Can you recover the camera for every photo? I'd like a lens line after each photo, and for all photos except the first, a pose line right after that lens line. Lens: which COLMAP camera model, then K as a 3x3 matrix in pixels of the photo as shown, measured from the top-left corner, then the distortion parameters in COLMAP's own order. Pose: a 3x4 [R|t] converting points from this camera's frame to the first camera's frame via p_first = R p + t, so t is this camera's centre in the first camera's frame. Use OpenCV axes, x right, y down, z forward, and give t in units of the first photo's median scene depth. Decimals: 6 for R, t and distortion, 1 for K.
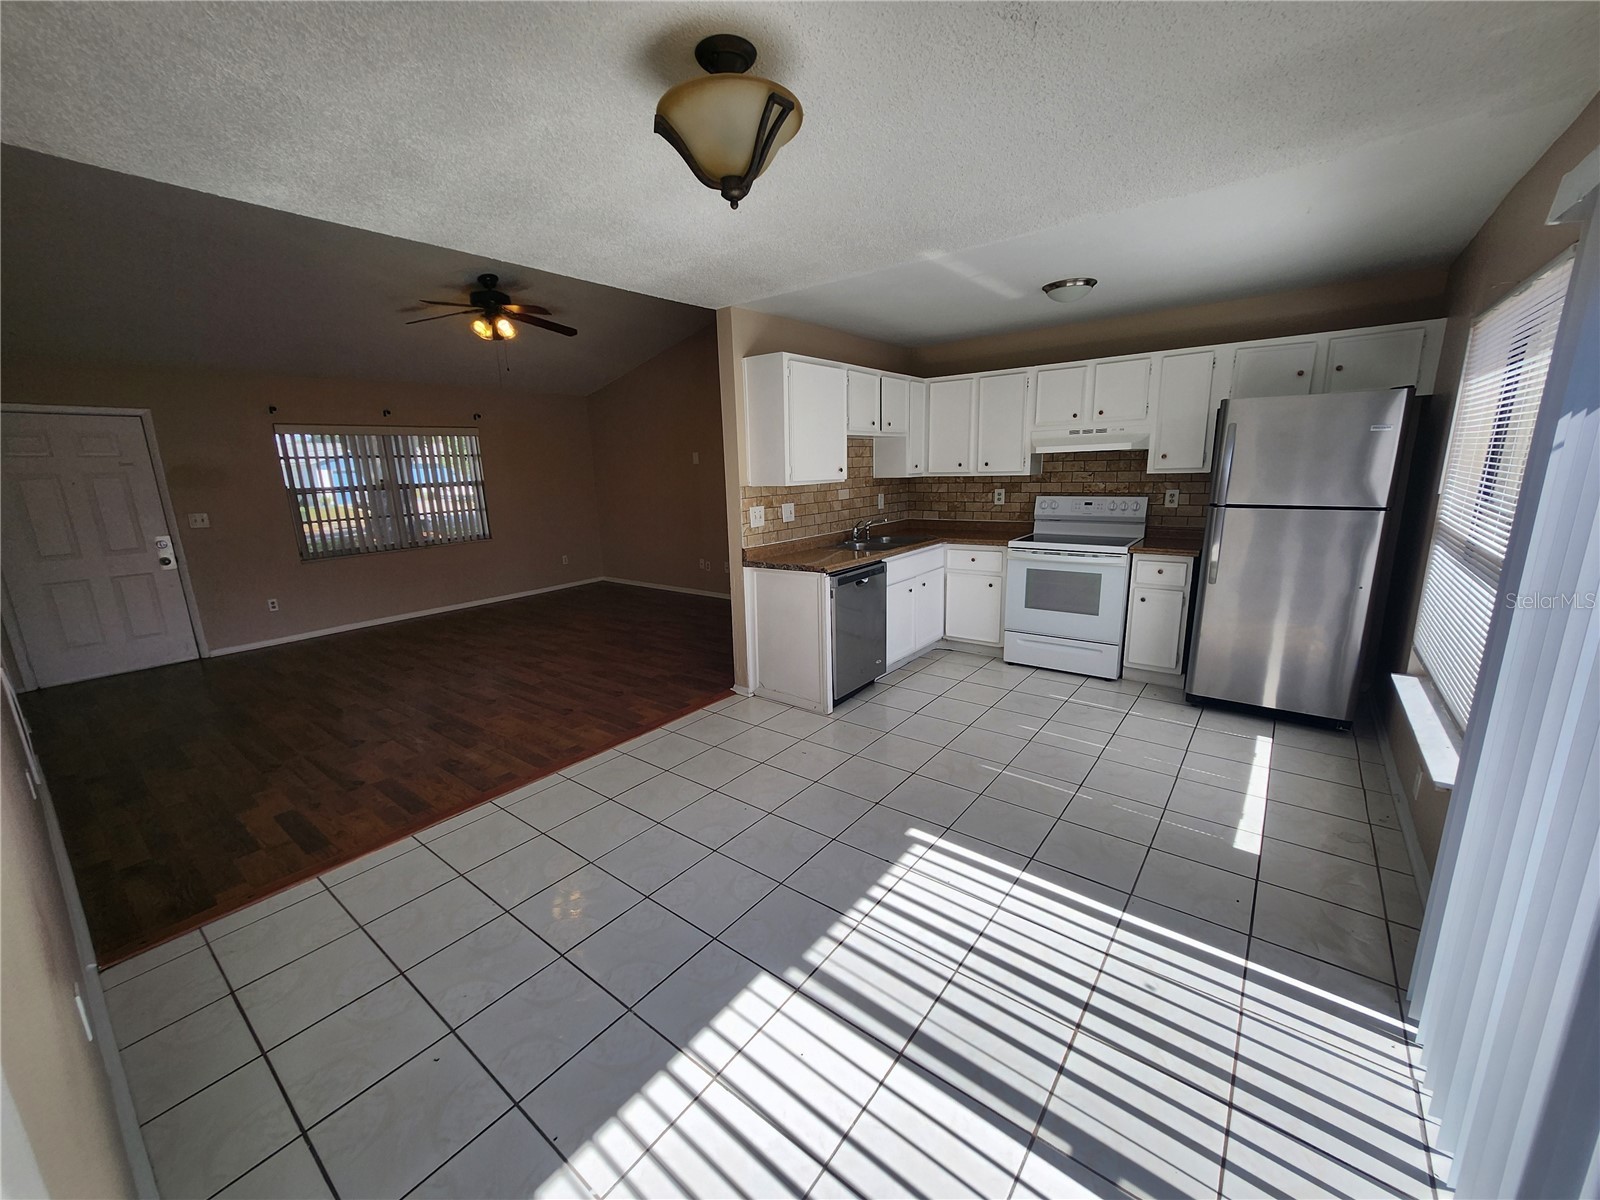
lens RADIAL K [[632.2, 0, 795.4], [0, 632.2, 602.2], [0, 0, 1]] dist [-0.000808, 0.000832]
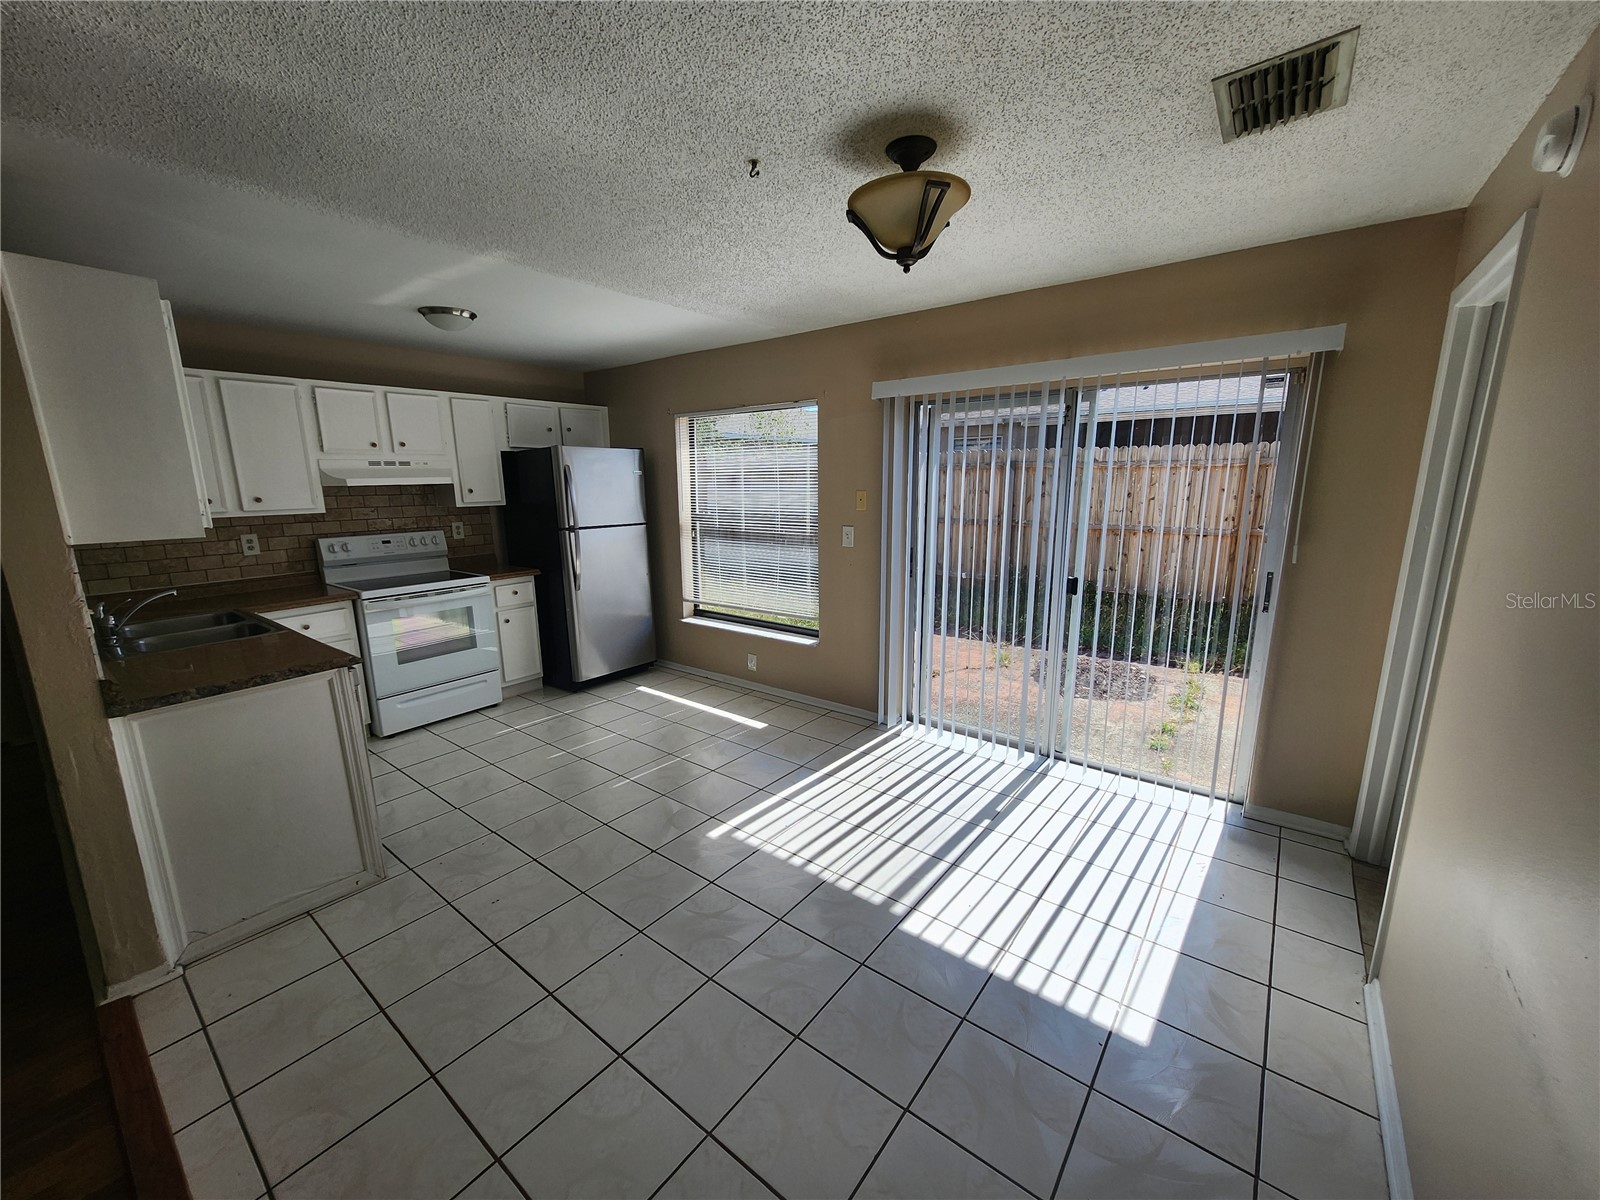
lens RADIAL K [[632.2, 0, 785.5], [0, 632.2, 601.8], [0, 0, 1]] dist [-0.000808, 0.000832]
pose [[0.013614, -0.161692, 0.986747, -0.477231], [0.230369, 0.960798, 0.154261, -0.087516], [-0.973008, 0.225216, 0.050329, 0.447119]]
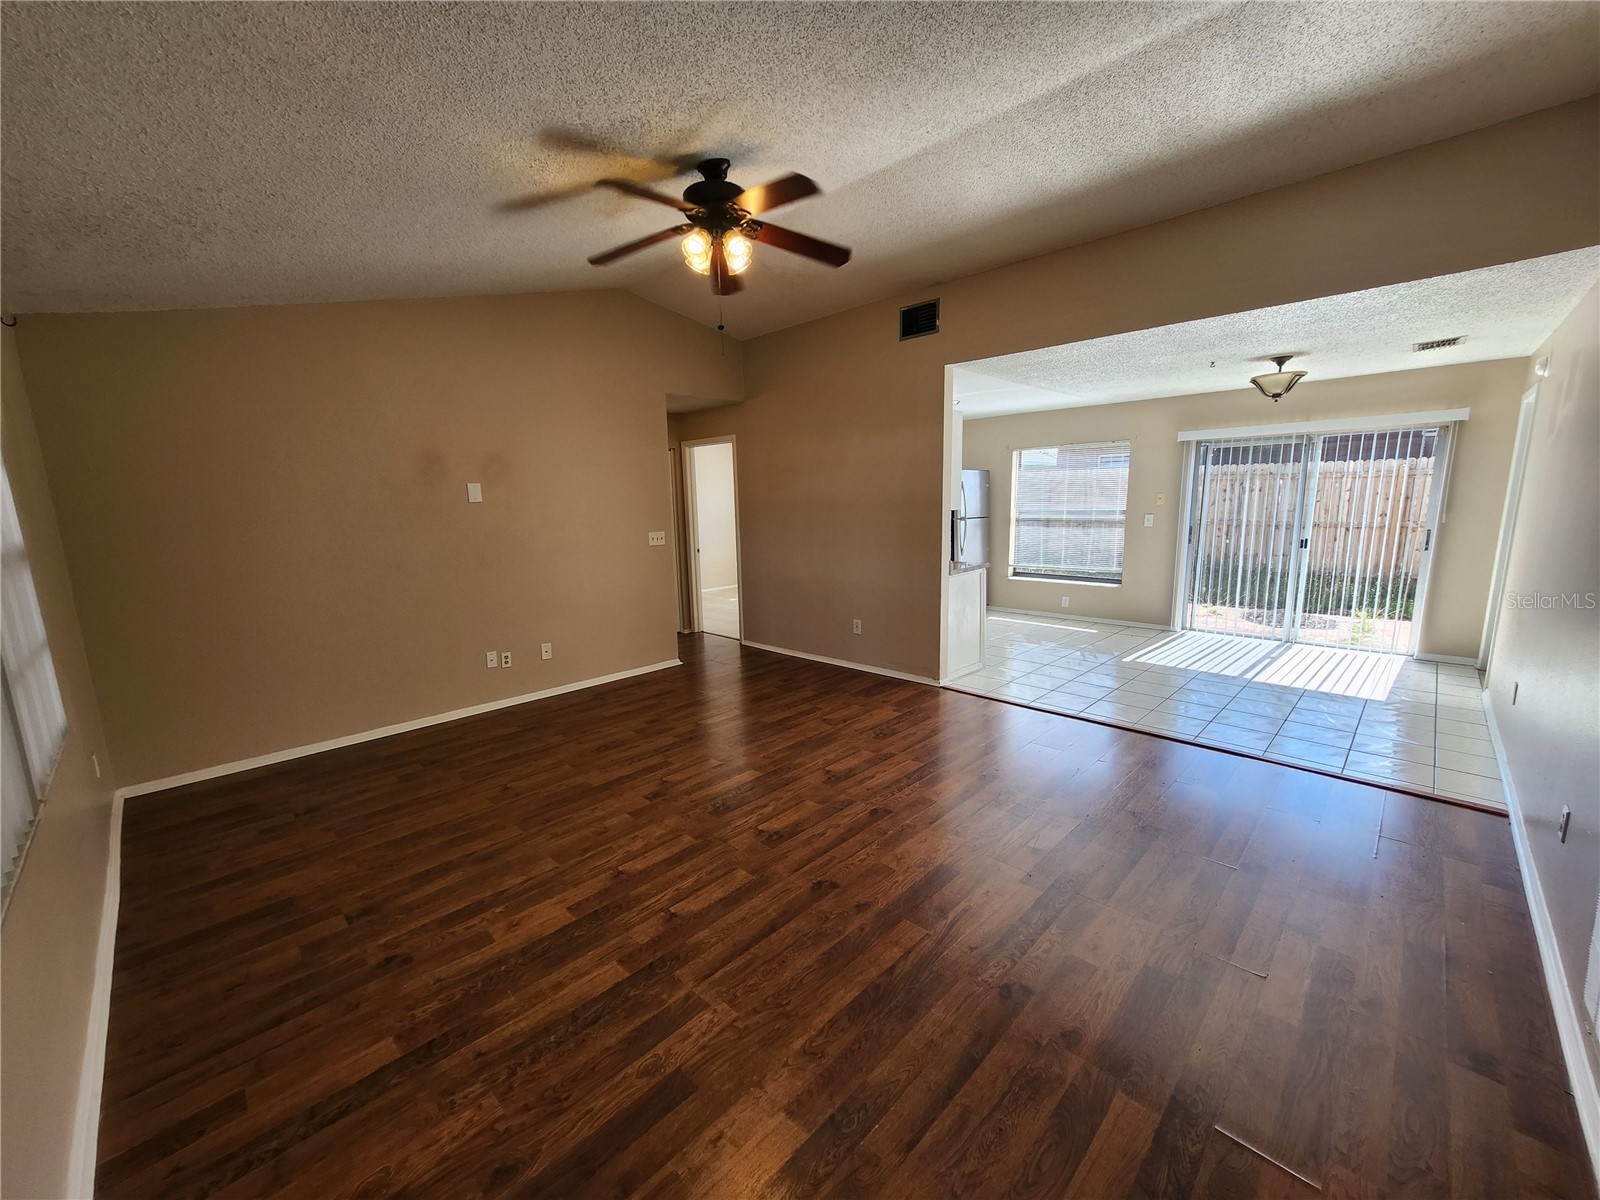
lens RADIAL K [[632.2, 0, 793.3], [0, 632.2, 601.7], [0, 0, 1]] dist [-0.000808, 0.000832]
pose [[0.126867, -0.135411, 0.982634, -1.225296], [0.235127, 0.966510, 0.102832, -0.188161], [-0.963649, 0.217998, 0.154457, 1.033014]]
